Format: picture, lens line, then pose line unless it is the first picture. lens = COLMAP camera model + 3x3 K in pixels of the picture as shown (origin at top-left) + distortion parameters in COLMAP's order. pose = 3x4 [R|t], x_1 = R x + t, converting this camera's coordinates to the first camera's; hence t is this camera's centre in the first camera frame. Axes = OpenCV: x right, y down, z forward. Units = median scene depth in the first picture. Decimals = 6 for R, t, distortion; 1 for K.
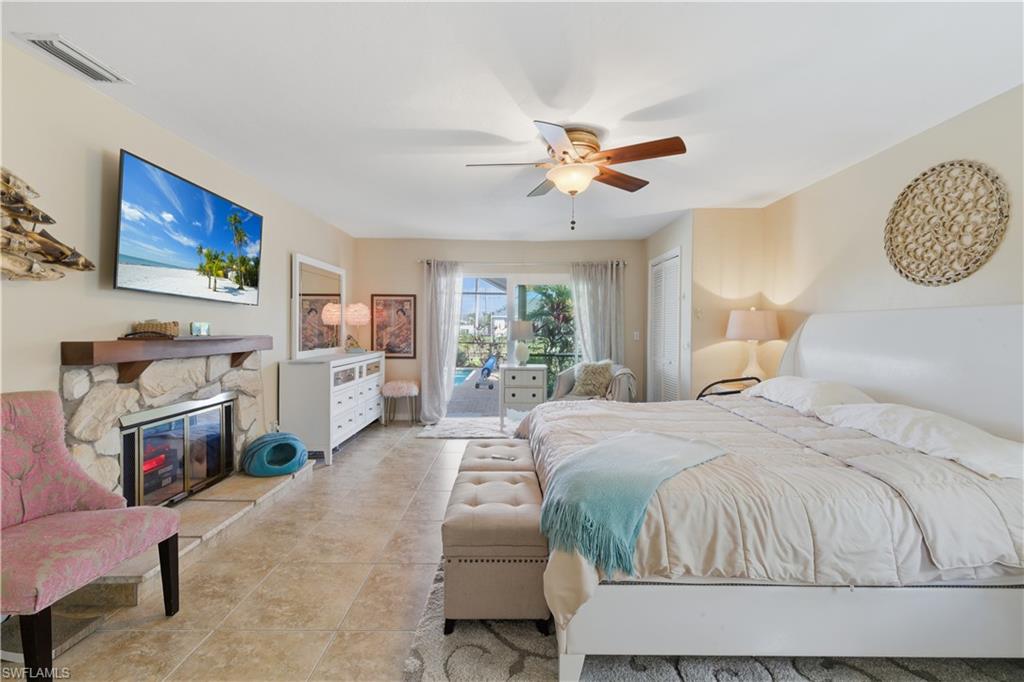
lens RADIAL K [[434.2, 0, 508.1], [0, 434.2, 333.1], [0, 0, 1]] dist [0.001606, 0.000039]
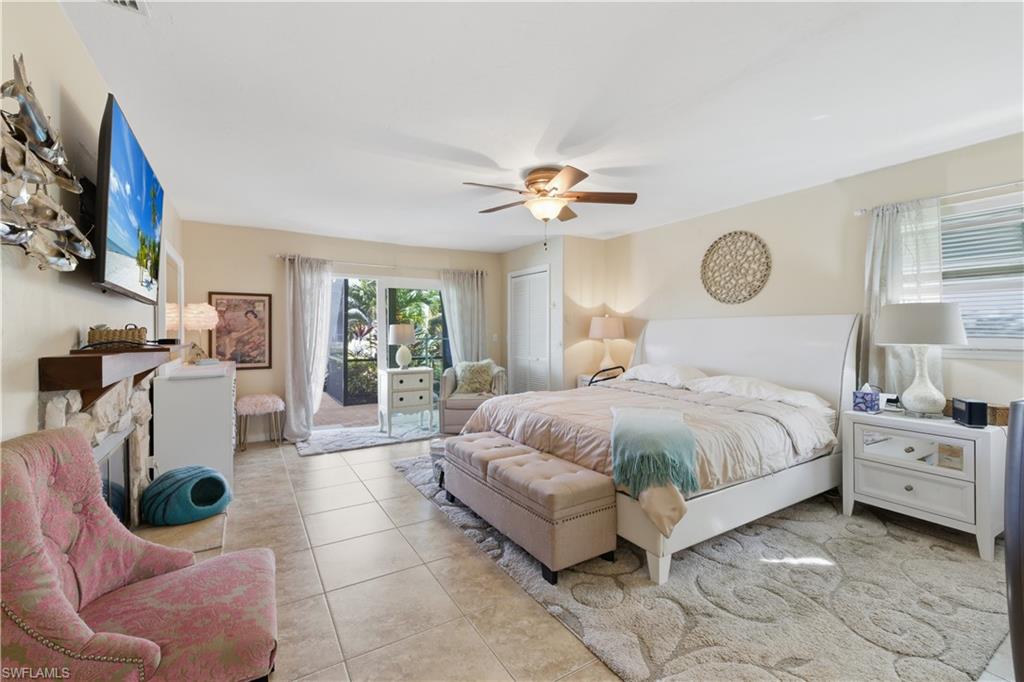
lens RADIAL K [[439.9, 0, 513.1], [0, 439.9, 334.2], [0, 0, 1]] dist [0.001621, 0.000290]
pose [[0.850668, -0.012351, 0.525559, -0.504717], [0.014631, 0.999893, -0.000183, -0.003843], [-0.525500, 0.007845, 0.850757, 0.005852]]
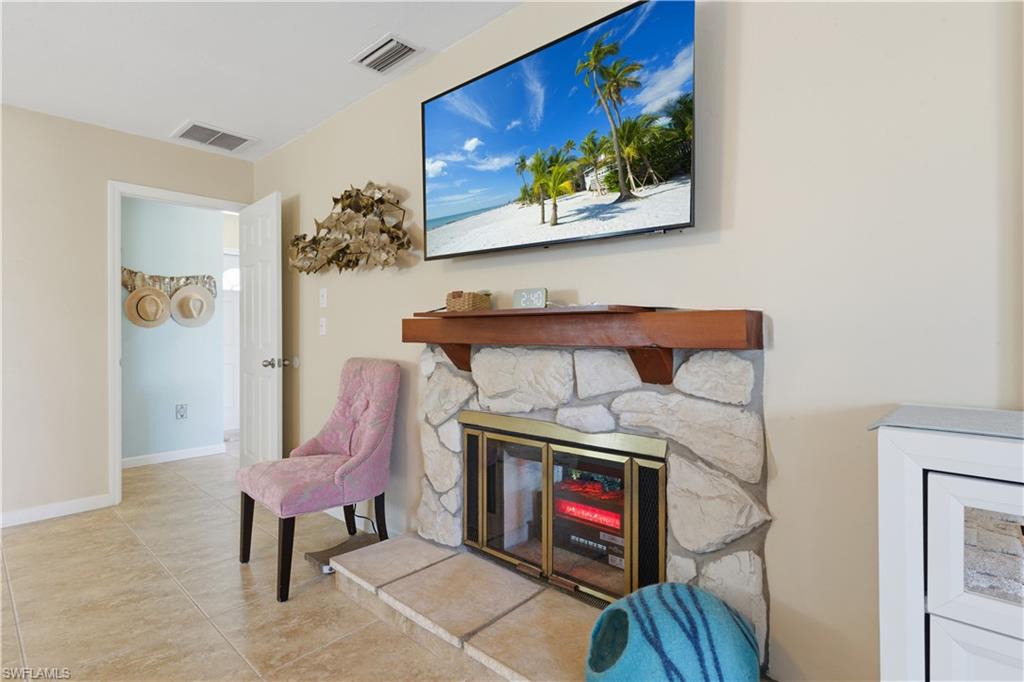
lens RADIAL K [[509.3, 0, 516.6], [0, 509.3, 331.2], [0, 0, 1]] dist [0.018443, -0.014318]
pose [[-0.673831, -0.001845, -0.738883, -0.175801], [-0.005621, 0.999981, 0.002629, 0.030064], [0.738864, 0.005925, -0.673829, 1.328098]]
